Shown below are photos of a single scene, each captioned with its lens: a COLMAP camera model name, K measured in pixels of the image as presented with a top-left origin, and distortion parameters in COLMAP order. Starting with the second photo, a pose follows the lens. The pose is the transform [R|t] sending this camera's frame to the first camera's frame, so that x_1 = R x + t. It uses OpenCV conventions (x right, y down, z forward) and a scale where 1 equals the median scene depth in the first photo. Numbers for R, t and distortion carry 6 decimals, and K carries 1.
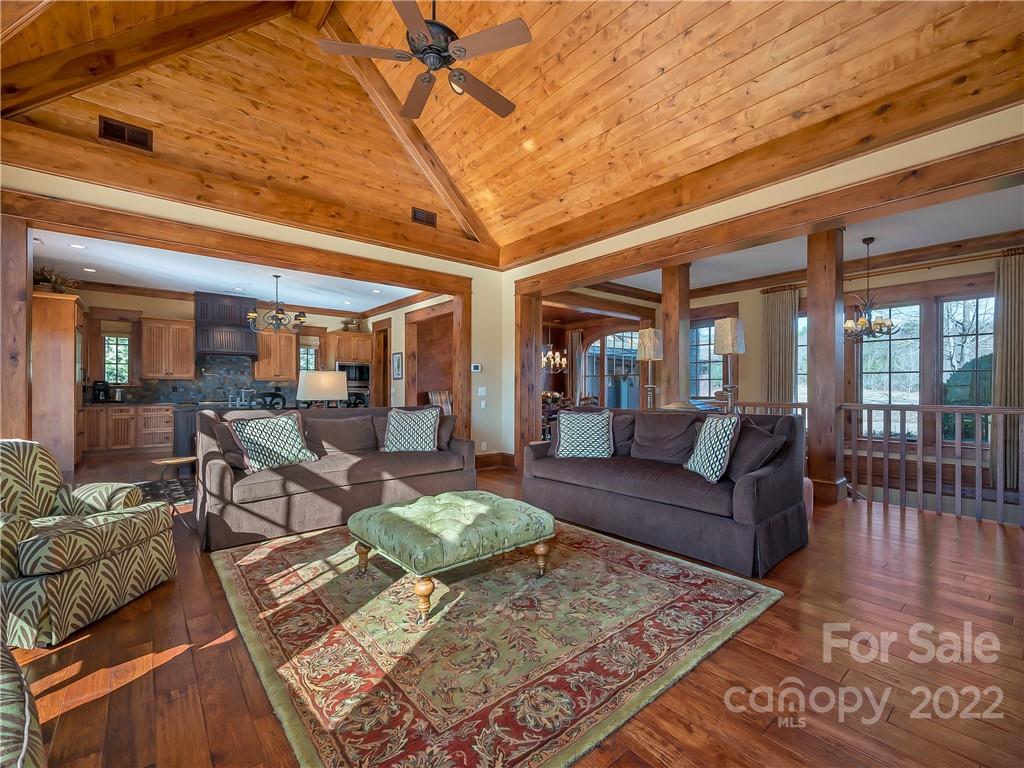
lens RADIAL K [[467.8, 0, 567.6], [0, 467.8, 391.4], [0, 0, 1]] dist [0.012055, -0.000931]
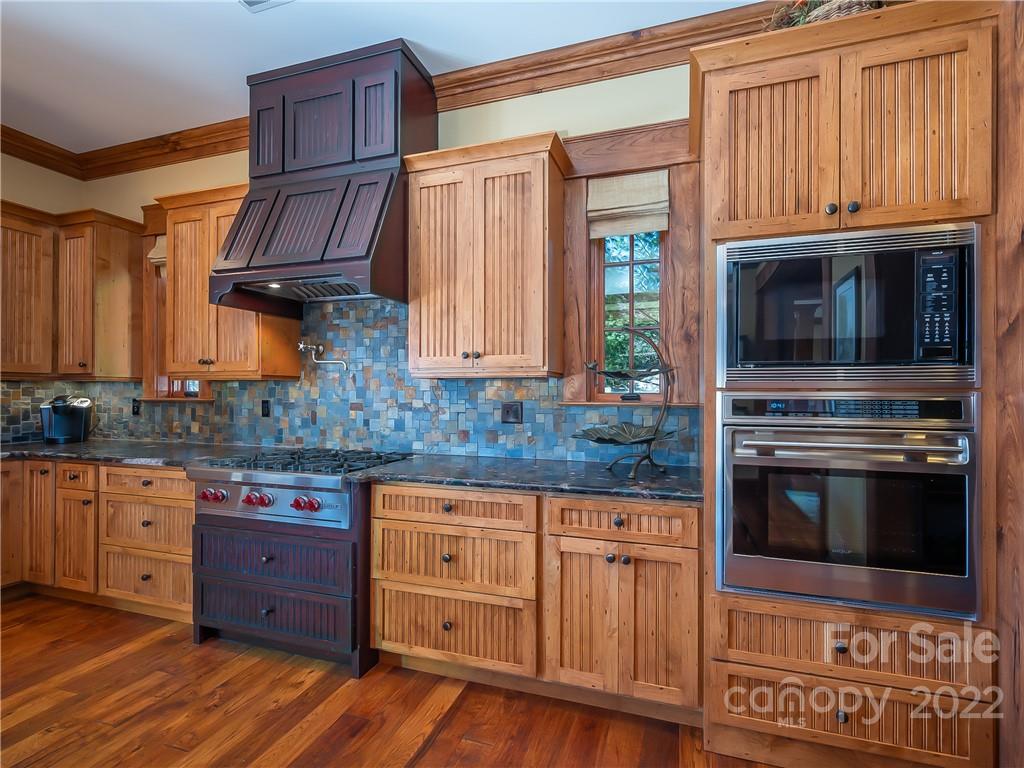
lens RADIAL K [[467.8, 0, 533.6], [0, 467.8, 390.8], [0, 0, 1]] dist [0.012055, -0.000931]
pose [[0.482687, -0.011535, -0.875717, -0.416912], [-0.006625, 0.999837, -0.016821, -0.012376], [0.875768, 0.013921, 0.482532, 0.944687]]
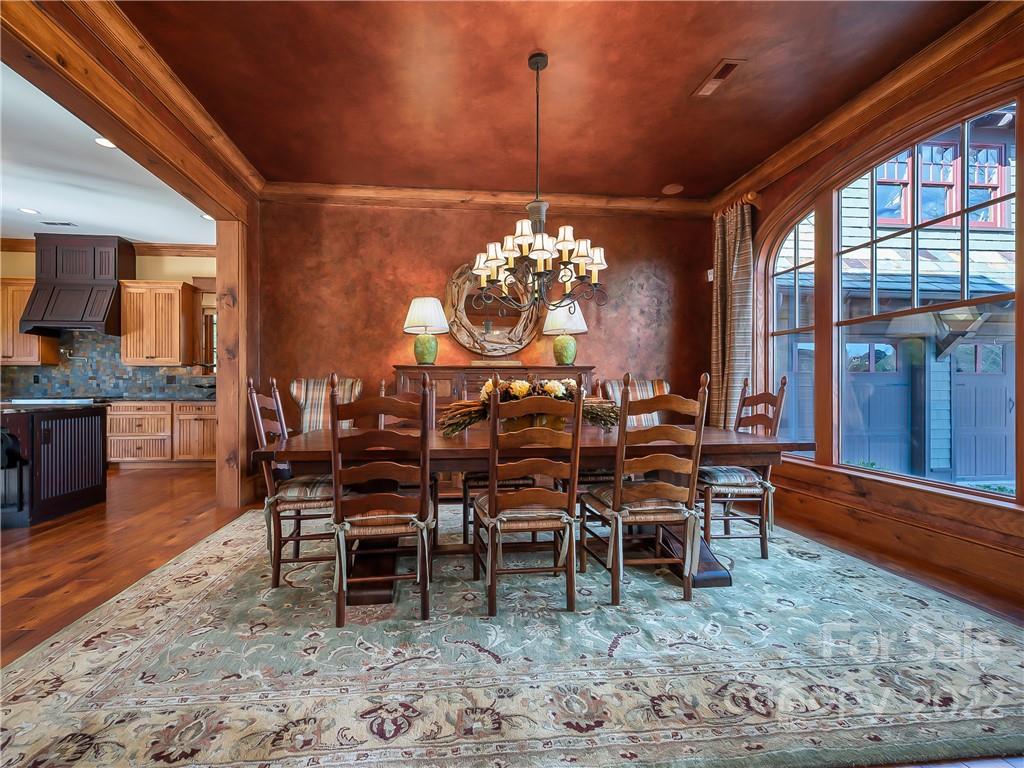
lens RADIAL K [[467.8, 0, 477.1], [0, 467.8, 385.7], [0, 0, 1]] dist [0.012055, -0.000931]
pose [[0.783519, -0.011320, -0.621265, 0.115394], [0.000730, 0.999850, -0.017298, 0.016149], [0.621368, 0.013100, 0.783410, 0.804328]]
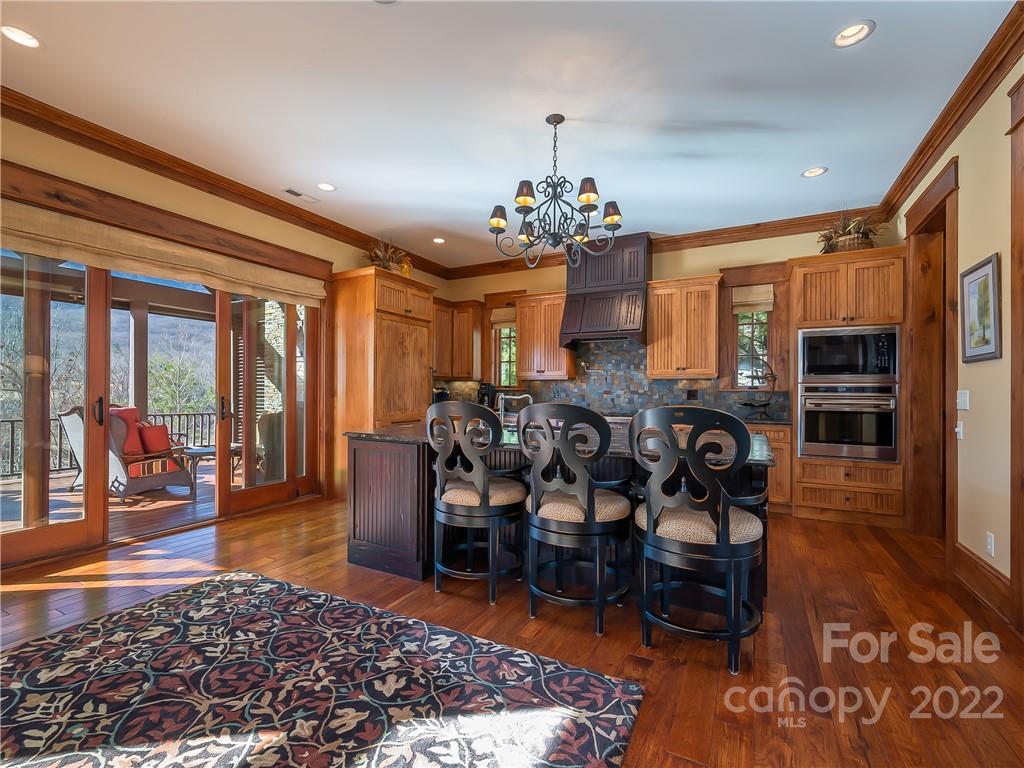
lens RADIAL K [[467.8, 0, 502.6], [0, 467.8, 390.6], [0, 0, 1]] dist [0.012055, -0.000931]
pose [[0.320986, -0.010664, -0.947024, -0.188152], [-0.013306, 0.999787, -0.015768, 0.002541], [0.946990, 0.017663, 0.320776, 0.659605]]
